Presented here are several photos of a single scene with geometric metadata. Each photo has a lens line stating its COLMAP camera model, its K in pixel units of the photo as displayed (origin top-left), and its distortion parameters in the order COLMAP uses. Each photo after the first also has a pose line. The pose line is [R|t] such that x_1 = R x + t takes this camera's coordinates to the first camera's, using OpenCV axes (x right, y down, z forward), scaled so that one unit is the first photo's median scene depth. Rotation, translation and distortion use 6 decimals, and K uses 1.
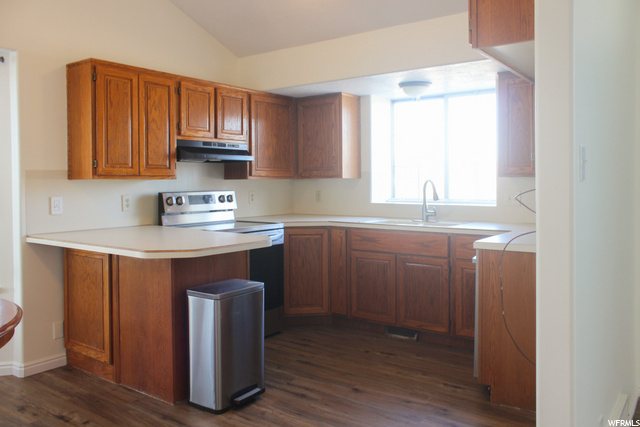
lens RADIAL K [[532.0, 0, 320.7], [0, 532.0, 181.1], [0, 0, 1]] dist [-0.037385, 0.001133]
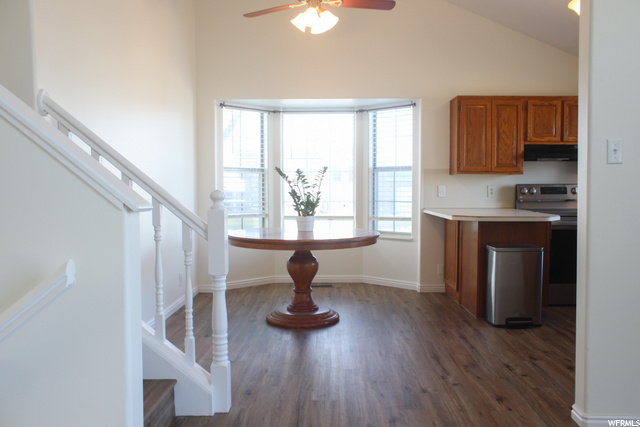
lens RADIAL K [[533.8, 0, 320.0], [0, 533.8, 213.5], [0, 0, 1]] dist [-0.008206, -0.001698]
pose [[0.565376, 0.045683, -0.823568, 0.578462], [-0.006651, 0.998685, 0.050831, 0.031943], [0.824807, -0.023261, 0.564936, -0.199275]]
